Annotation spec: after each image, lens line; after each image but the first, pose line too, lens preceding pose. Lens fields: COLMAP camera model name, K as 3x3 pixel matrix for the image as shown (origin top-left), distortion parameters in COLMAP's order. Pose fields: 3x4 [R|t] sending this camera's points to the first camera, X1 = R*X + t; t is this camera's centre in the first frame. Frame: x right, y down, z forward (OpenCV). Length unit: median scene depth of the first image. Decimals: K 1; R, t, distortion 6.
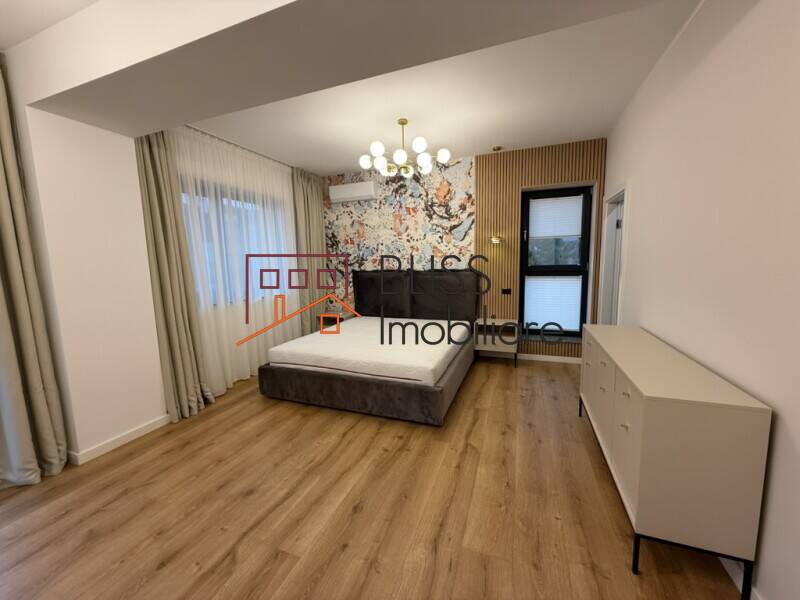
lens RADIAL K [[321.0, 0, 398.9], [0, 321.0, 302.5], [0, 0, 1]] dist [-0.001250, 0.000116]
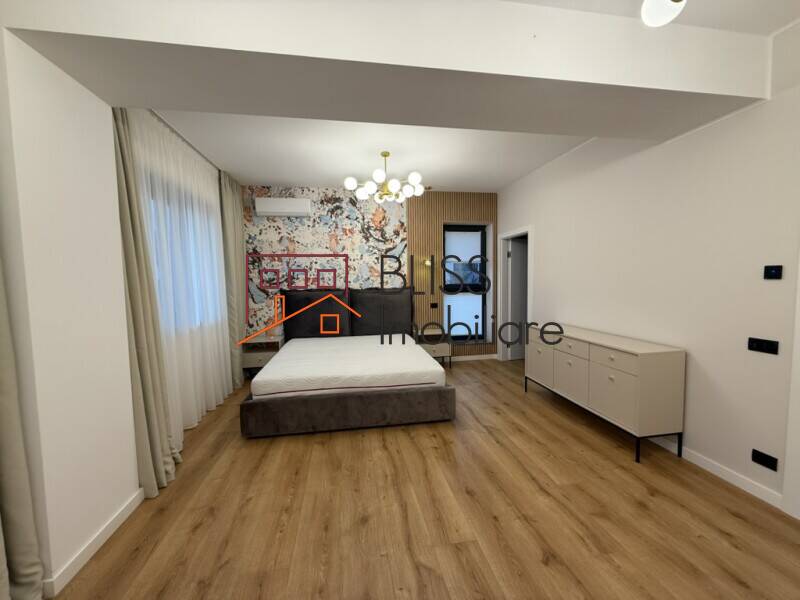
lens RADIAL K [[321.0, 0, 398.8], [0, 321.0, 304.3], [0, 0, 1]] dist [-0.001250, 0.000116]
pose [[0.858652, -0.030300, 0.511663, -0.540752], [0.061983, 0.997064, -0.044971, 0.007112], [-0.508798, 0.070329, 0.858008, 0.062730]]
